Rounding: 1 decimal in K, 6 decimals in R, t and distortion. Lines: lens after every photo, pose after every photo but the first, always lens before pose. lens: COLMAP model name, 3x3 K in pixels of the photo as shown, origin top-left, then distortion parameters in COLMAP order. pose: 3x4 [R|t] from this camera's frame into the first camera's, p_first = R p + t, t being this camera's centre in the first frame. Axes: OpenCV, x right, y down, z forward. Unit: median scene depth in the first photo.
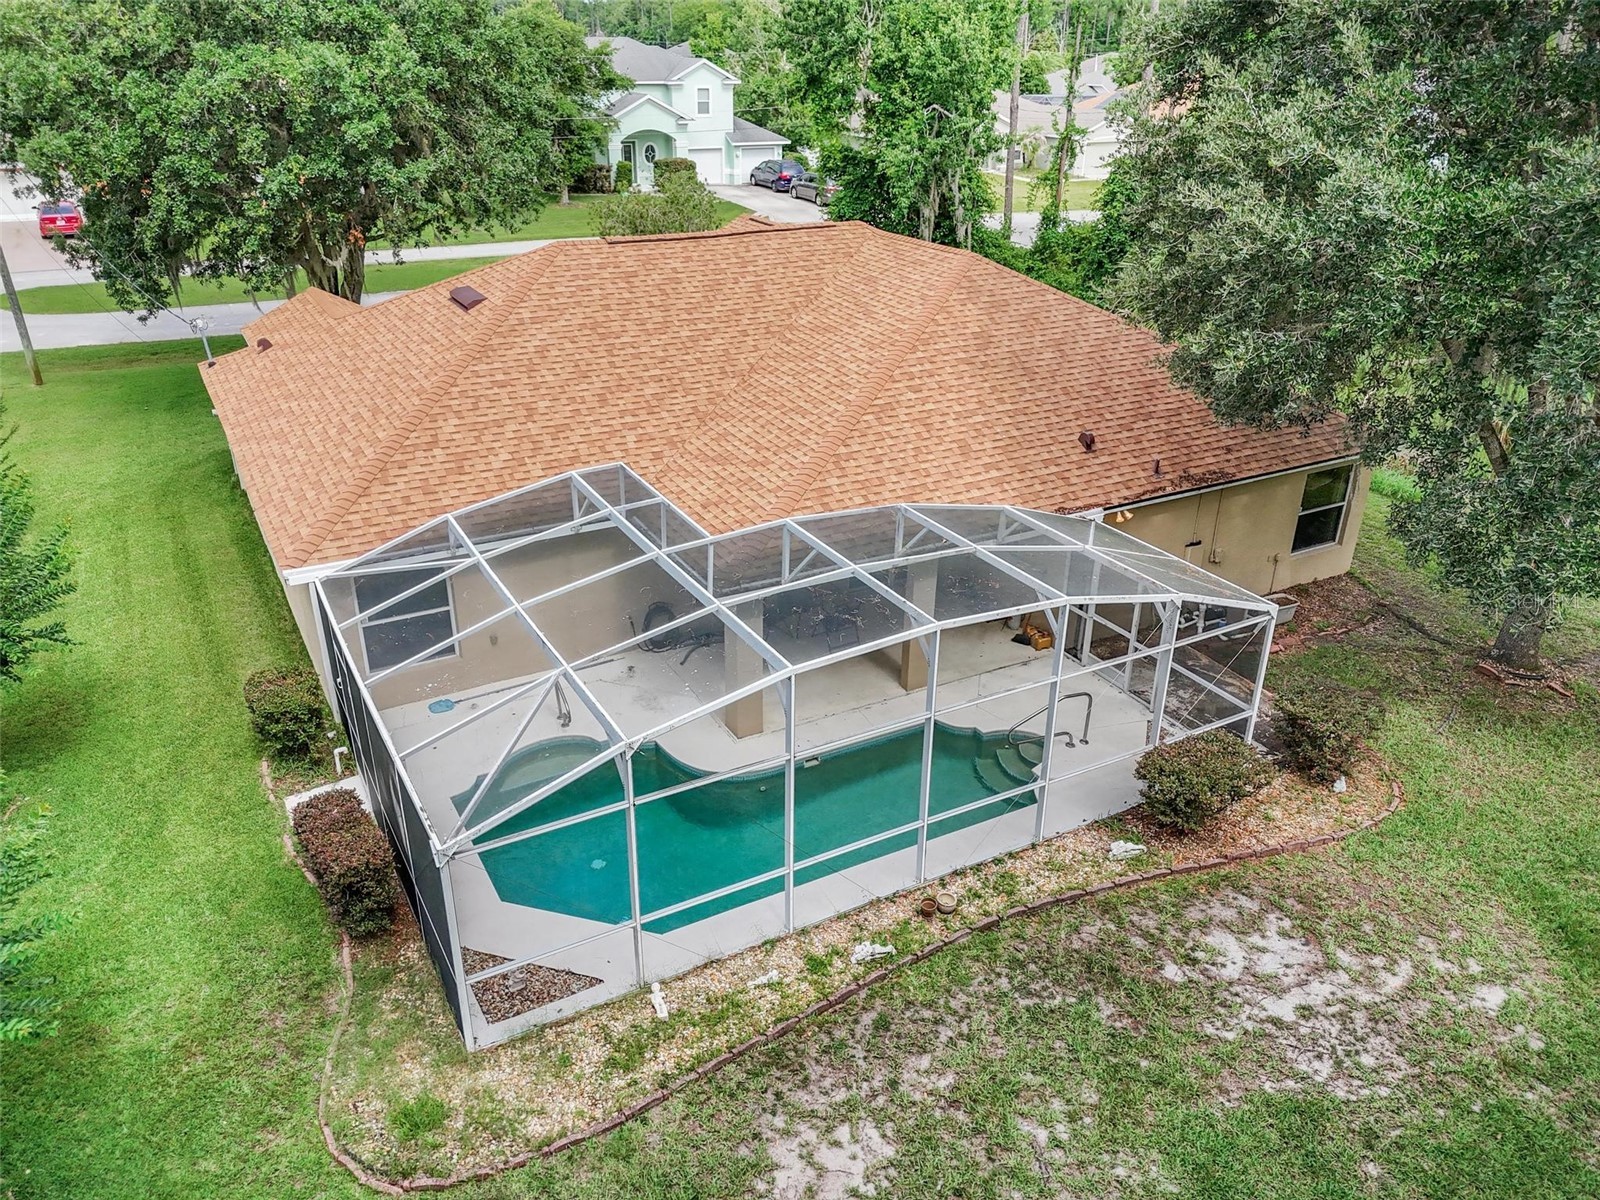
lens RADIAL K [[1180.4, 0, 797.6], [0, 1180.4, 597.3], [0, 0, 1]] dist [0.098025, -0.090785]
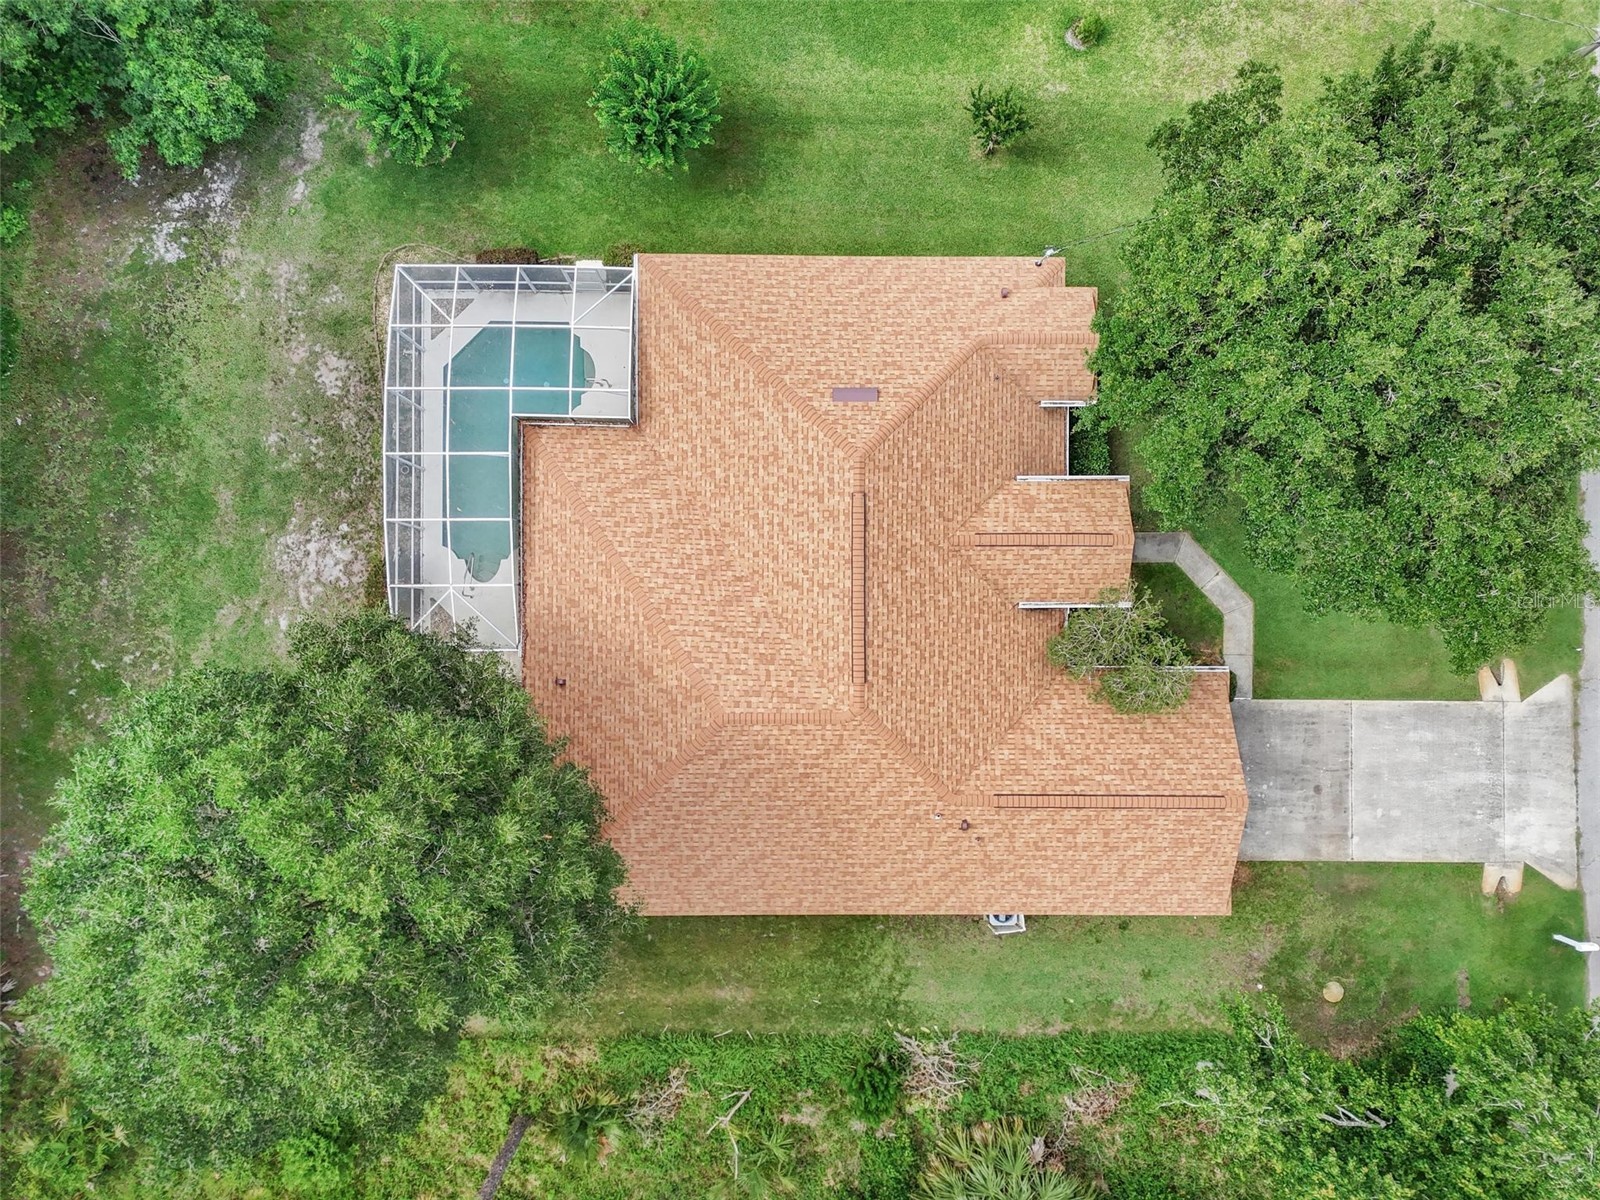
lens RADIAL K [[1180.4, 0, 797.6], [0, 1180.4, 597.3], [0, 0, 1]] dist [0.098025, -0.090785]
pose [[-0.485795, 0.873272, -0.037412, 0.053374], [-0.406628, -0.187901, 0.894062, -2.623246], [0.773730, 0.449543, 0.446378, 0.667642]]
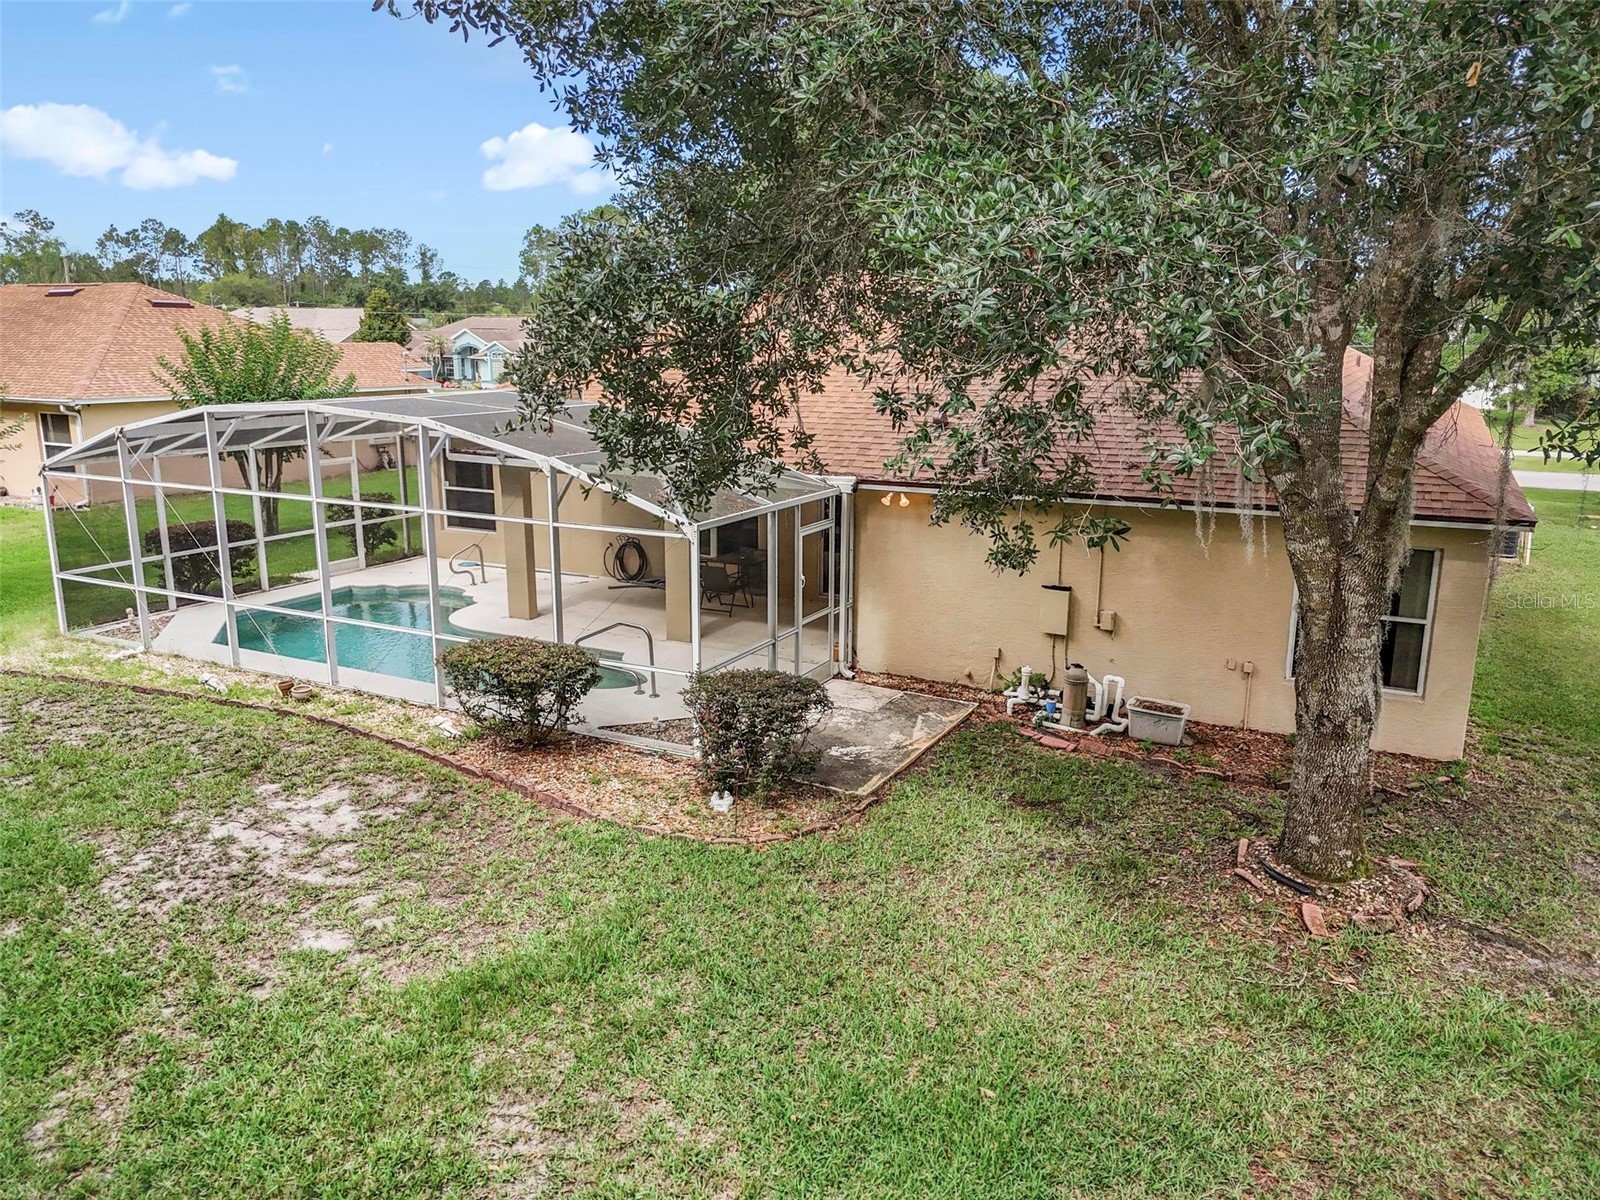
lens RADIAL K [[1180.4, 0, 797.6], [0, 1180.4, 597.3], [0, 0, 1]] dist [0.098025, -0.090785]
pose [[0.548137, 0.174858, -0.817906, 1.285323], [-0.360377, 0.931847, -0.042298, 0.071540], [0.754768, 0.317940, 0.573794, 0.746805]]
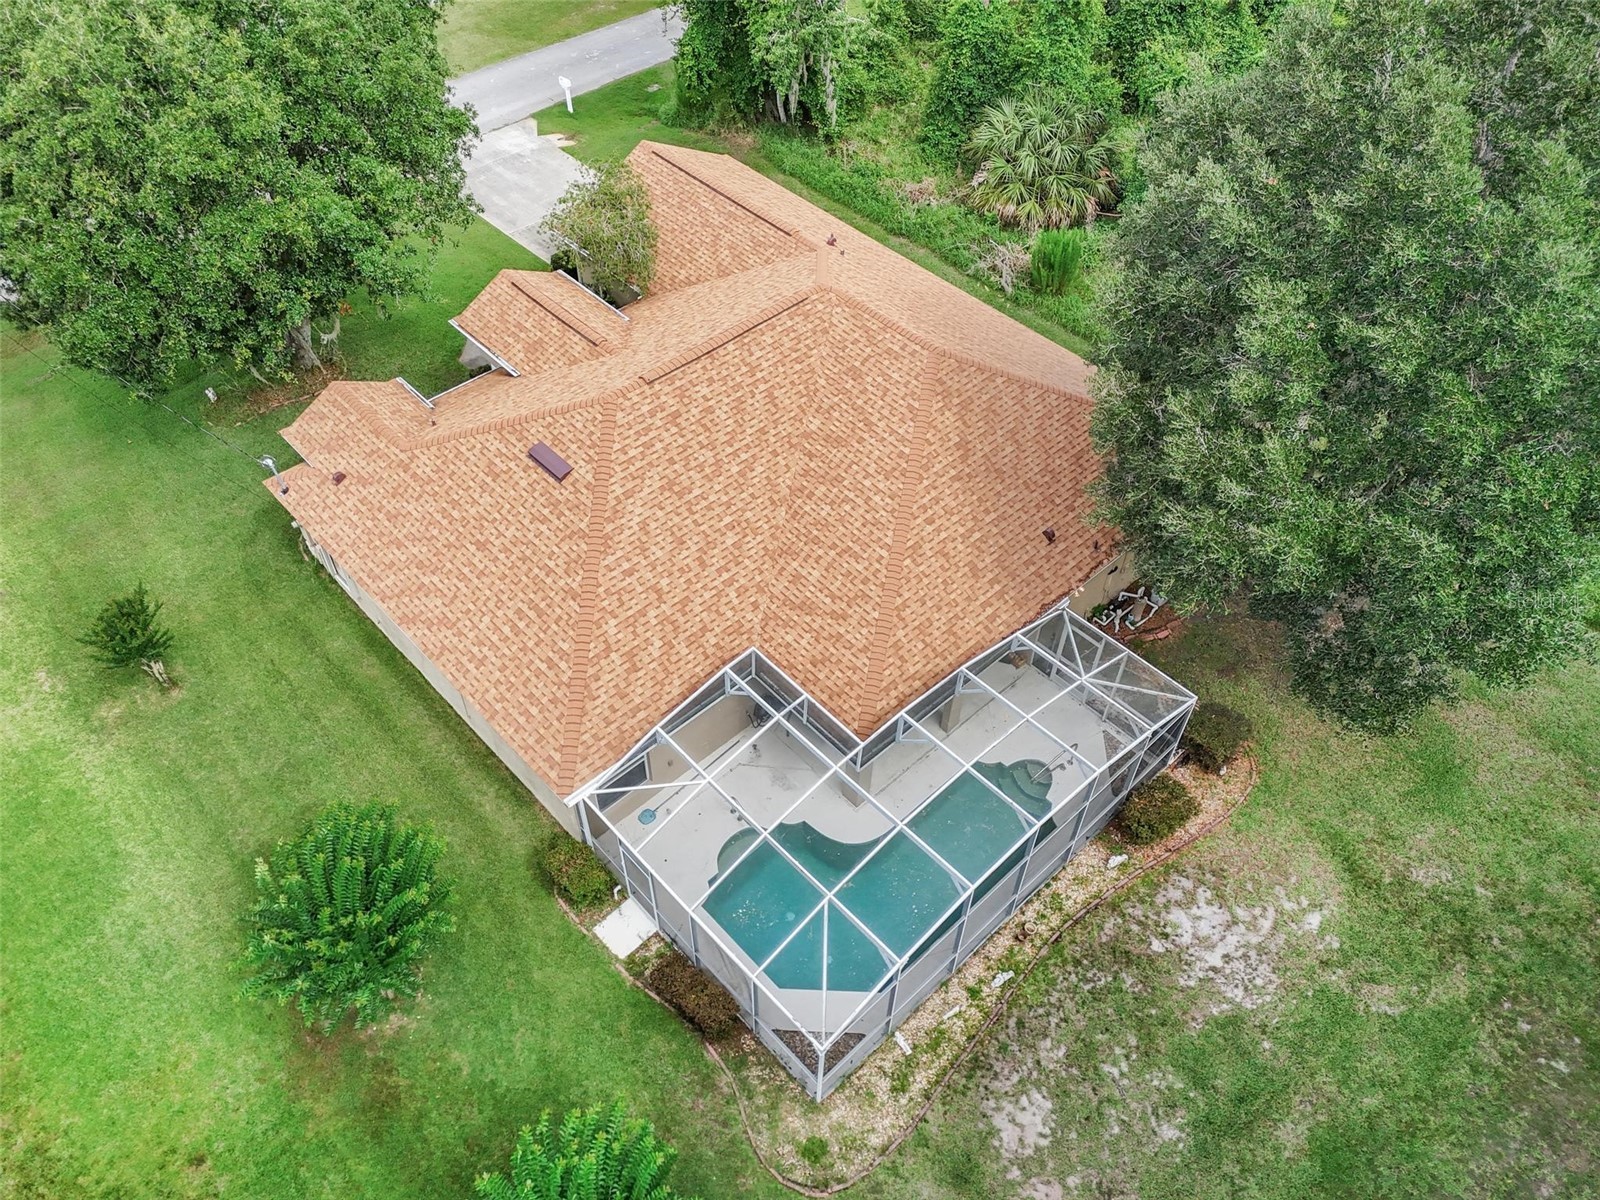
lens RADIAL K [[1180.4, 0, 797.6], [0, 1180.4, 597.3], [0, 0, 1]] dist [0.098025, -0.090785]
pose [[0.969749, -0.178369, 0.166646, -0.429673], [0.100867, 0.914484, 0.391847, -0.951392], [-0.222288, -0.363185, 0.904812, -0.332408]]
